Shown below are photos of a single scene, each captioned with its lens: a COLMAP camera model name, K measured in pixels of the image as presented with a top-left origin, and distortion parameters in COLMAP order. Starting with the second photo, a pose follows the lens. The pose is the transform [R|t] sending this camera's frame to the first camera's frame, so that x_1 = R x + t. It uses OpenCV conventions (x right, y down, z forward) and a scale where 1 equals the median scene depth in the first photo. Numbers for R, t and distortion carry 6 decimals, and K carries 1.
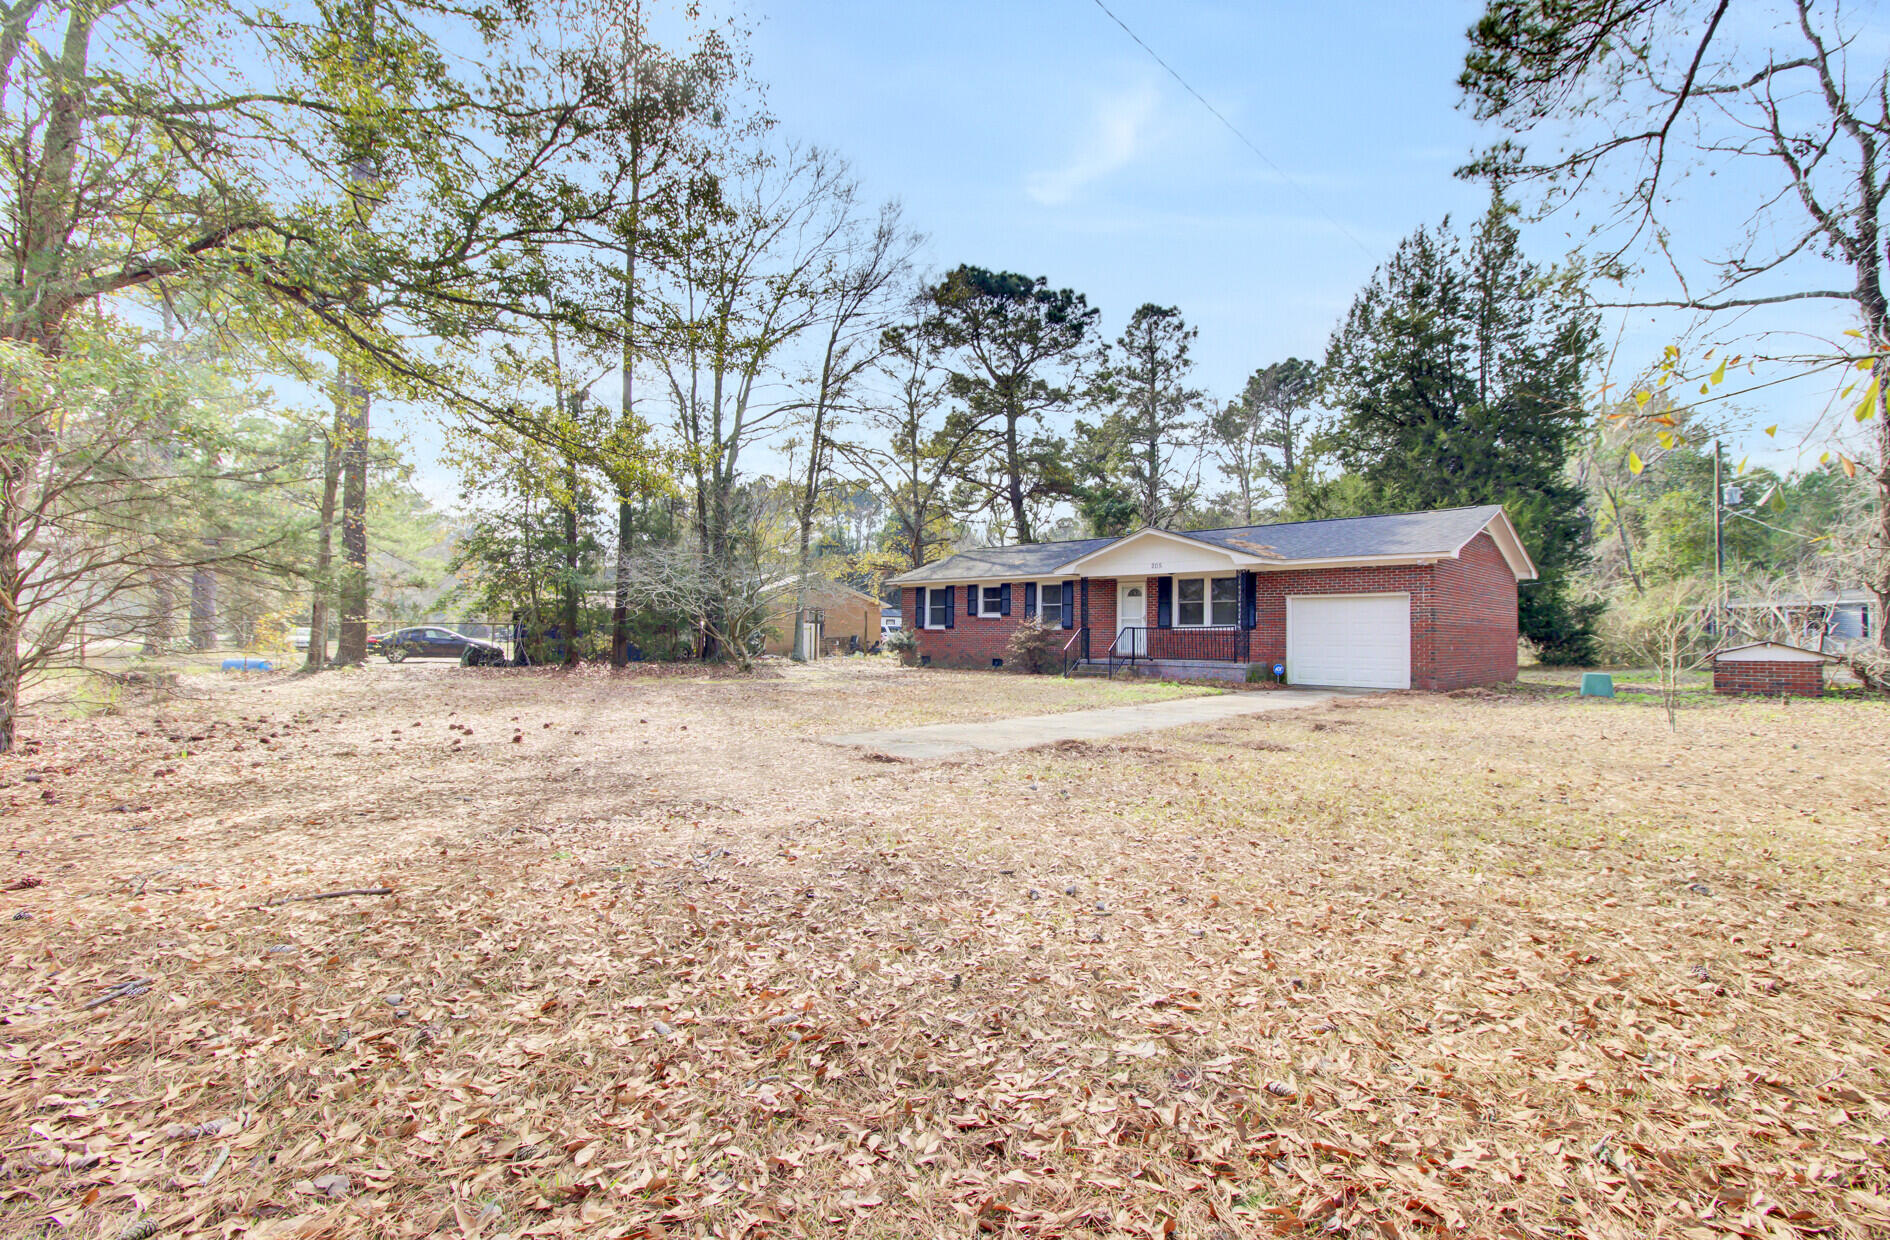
lens RADIAL K [[855.2, 0, 946.6], [0, 855.2, 617.3], [0, 0, 1]] dist [0.000037, 0.000008]
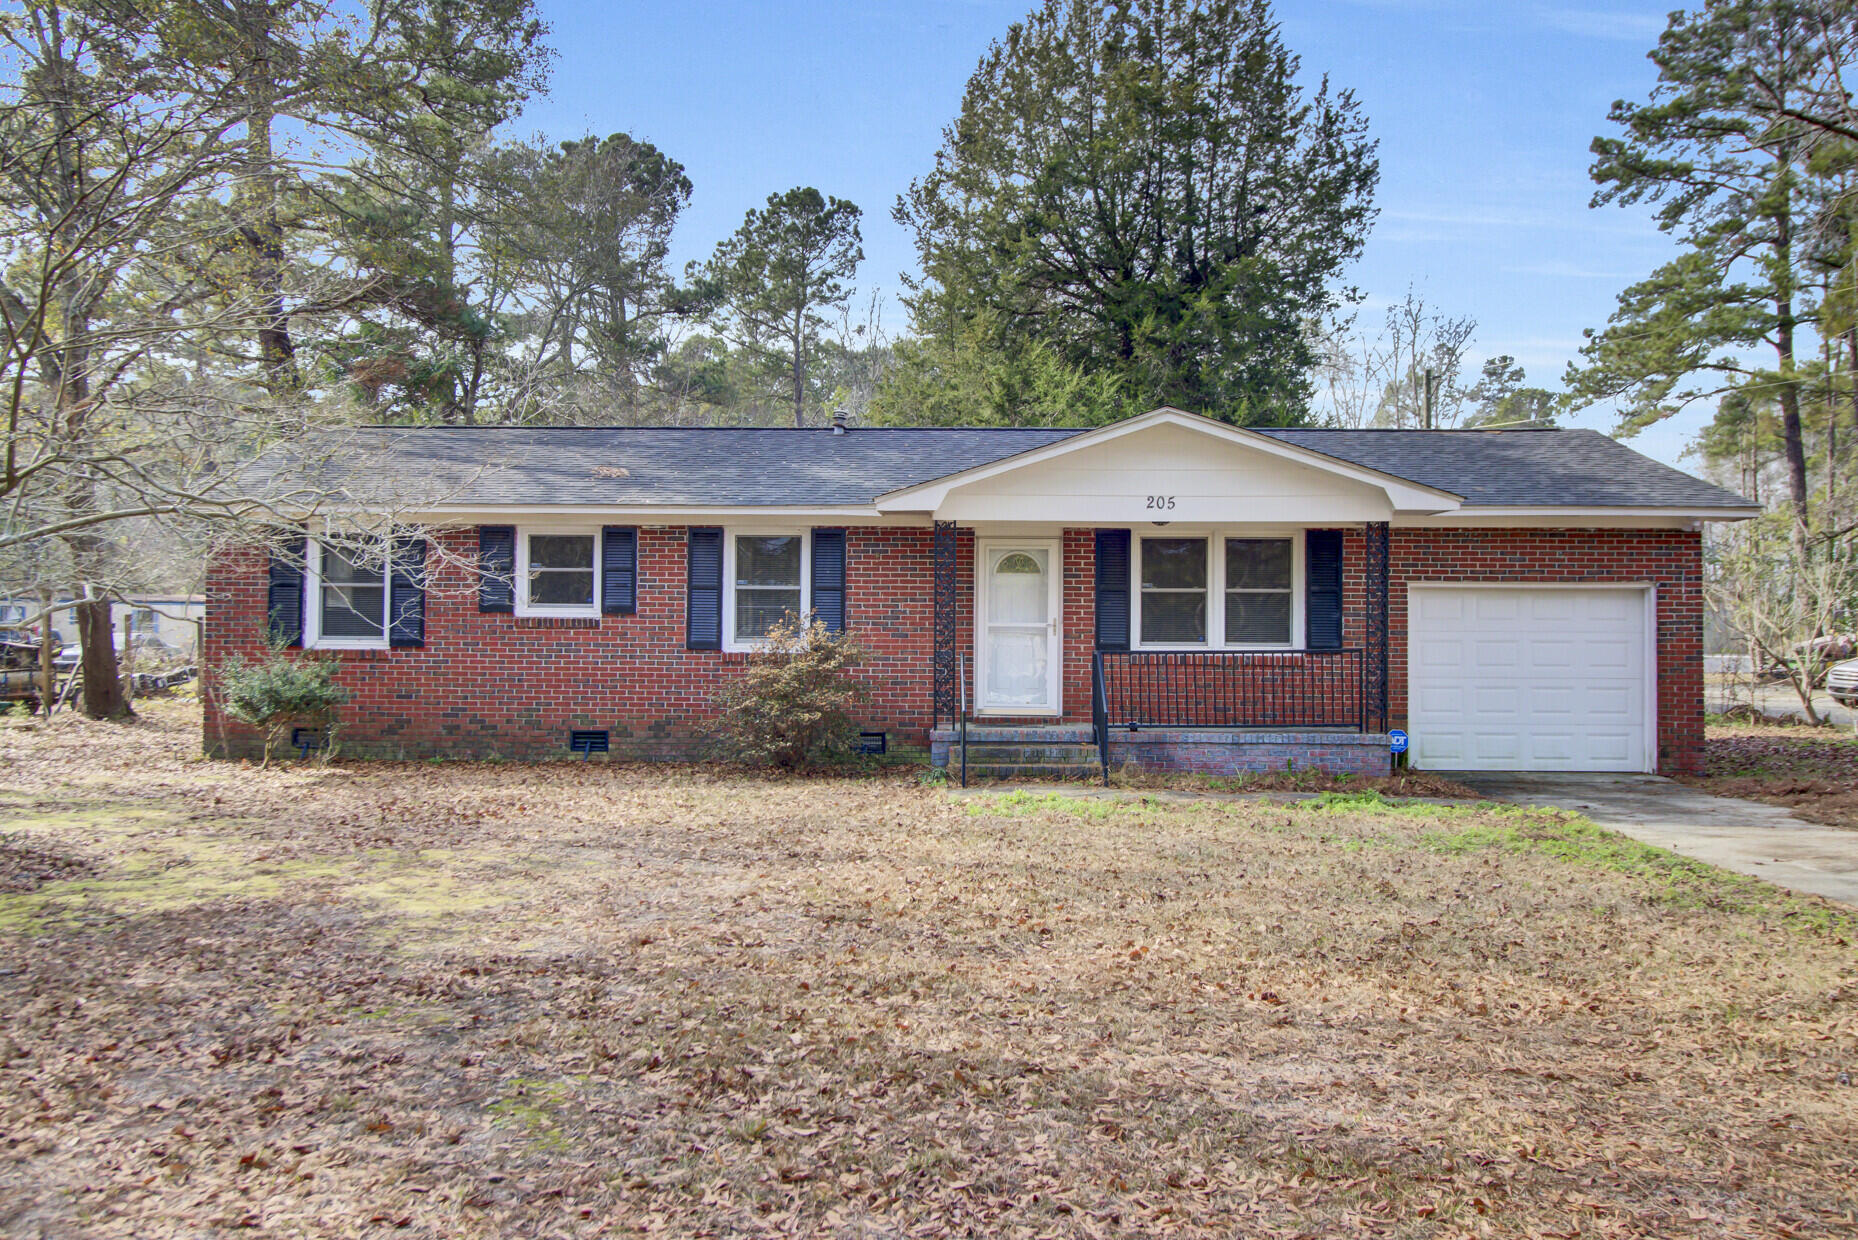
lens RADIAL K [[1468.2, 0, 933.4], [0, 1468.2, 616.1], [0, 0, 1]] dist [0.001431, -0.009104]
pose [[0.728400, 0.007960, 0.685106, -0.311433], [-0.012388, 0.999922, 0.001552, -0.004748], [-0.685040, -0.009618, 0.728442, 0.548940]]
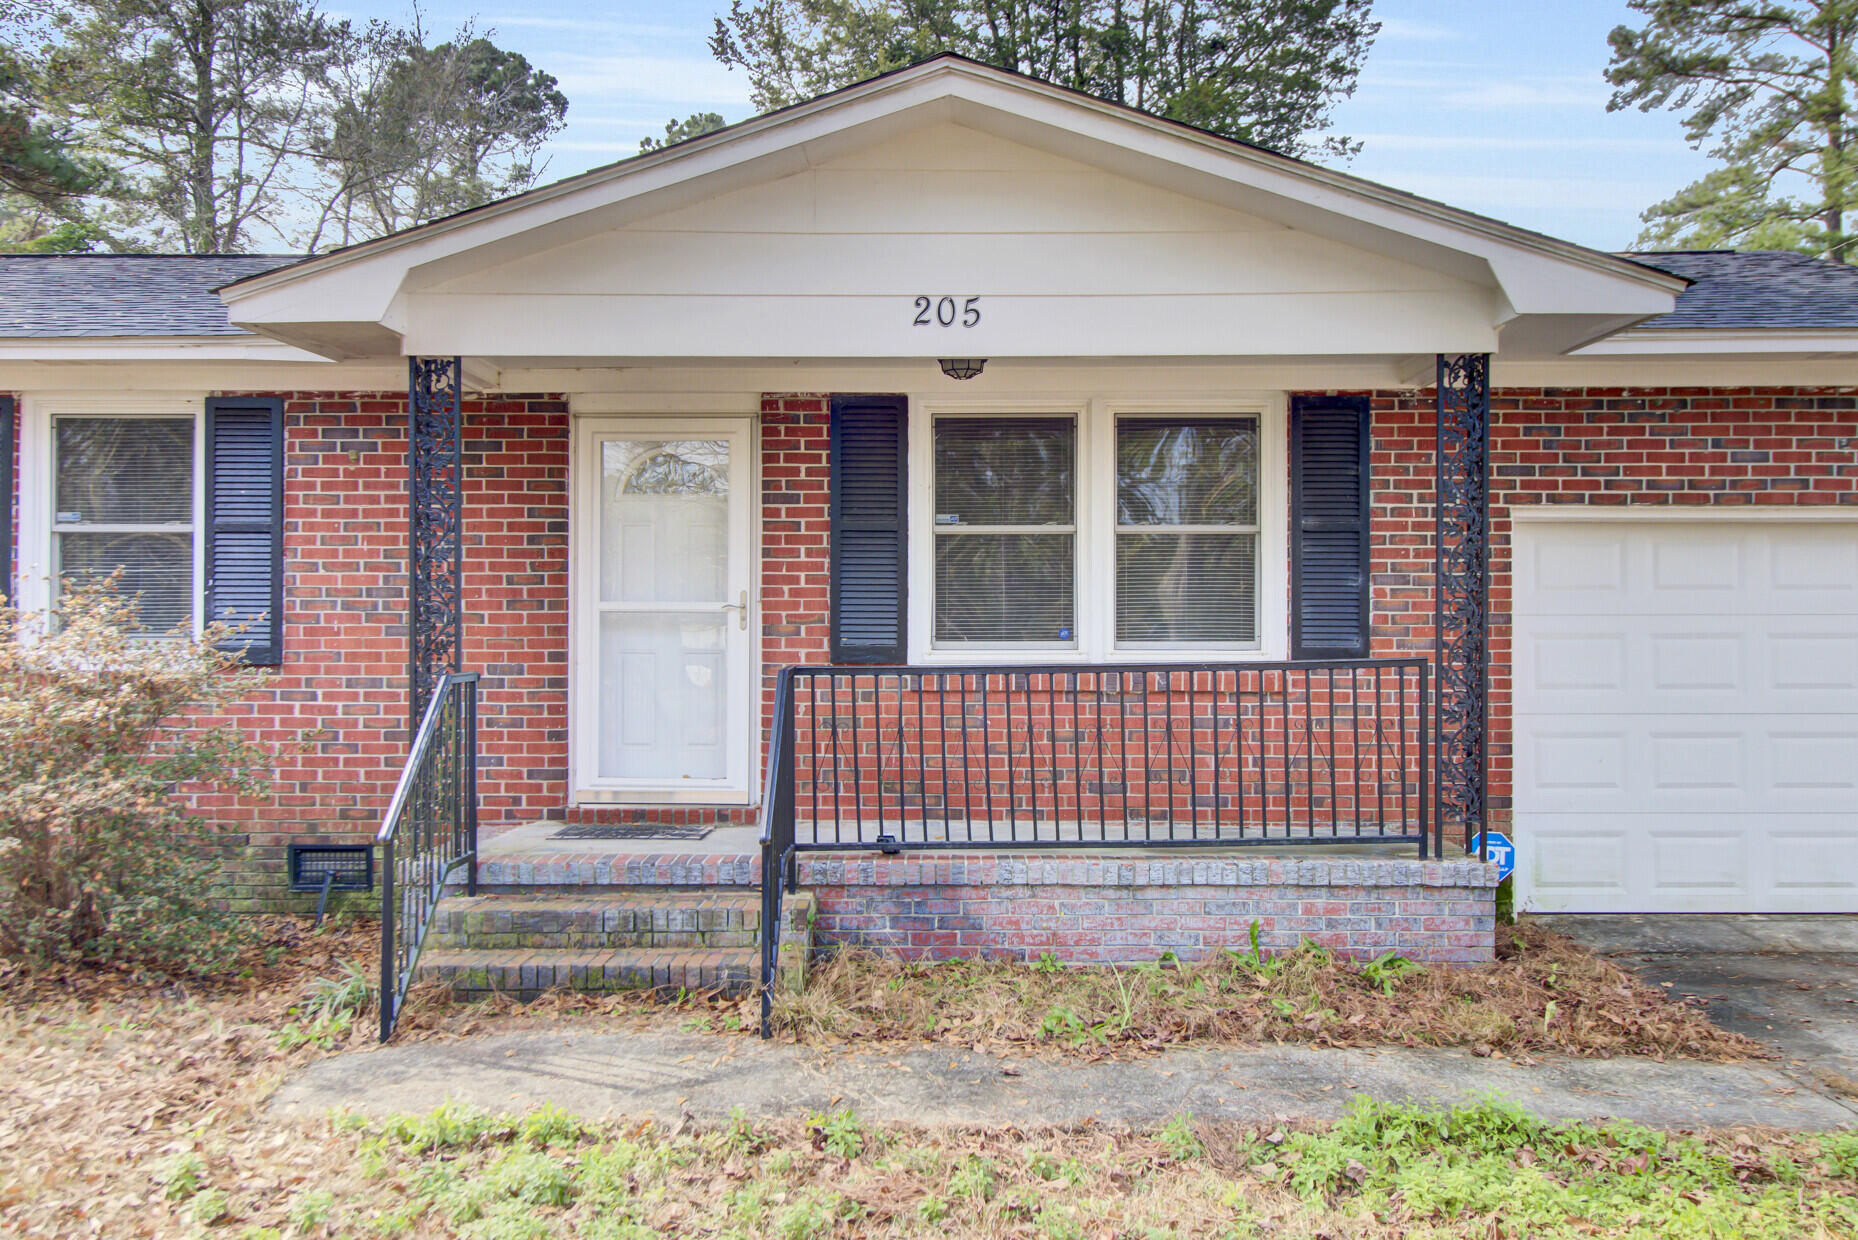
lens RADIAL K [[1468.2, 0, 937.8], [0, 1468.2, 623.5], [0, 0, 1]] dist [0.001431, -0.009104]
pose [[0.711500, -0.006970, 0.702652, 0.035714], [-0.006586, 0.999841, 0.016587, -0.001812], [-0.702656, -0.016429, 0.711340, 0.774792]]
